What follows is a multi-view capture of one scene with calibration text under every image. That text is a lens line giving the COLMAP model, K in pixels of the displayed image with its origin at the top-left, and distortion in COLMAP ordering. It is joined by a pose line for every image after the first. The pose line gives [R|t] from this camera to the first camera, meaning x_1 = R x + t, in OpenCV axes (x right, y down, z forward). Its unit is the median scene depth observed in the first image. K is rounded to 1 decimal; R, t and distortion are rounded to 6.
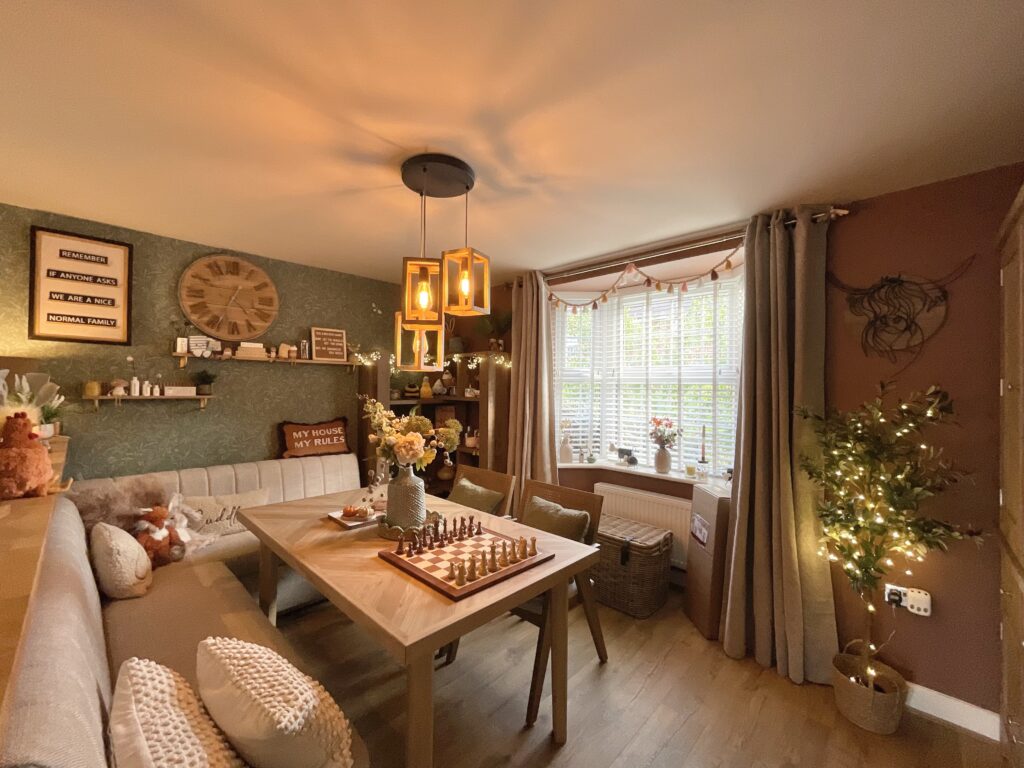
lens RADIAL K [[411.6, 0, 512.2], [0, 411.6, 385.5], [0, 0, 1]] dist [0.010628, 0.000237]
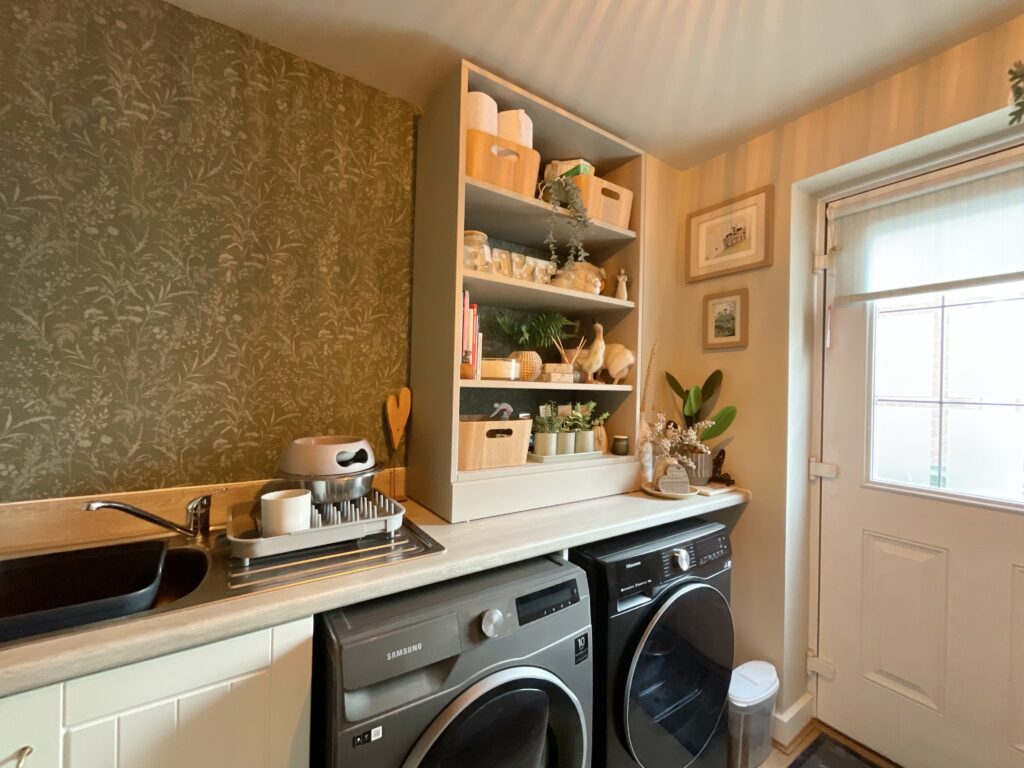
lens RADIAL K [[411.6, 0, 510.3], [0, 411.6, 384.7], [0, 0, 1]] dist [0.010628, 0.000237]
pose [[0.977470, 0.018188, -0.210291, -0.327542], [-0.016232, 0.999807, 0.011026, 0.087734], [0.210451, -0.007364, 0.977577, 0.652636]]
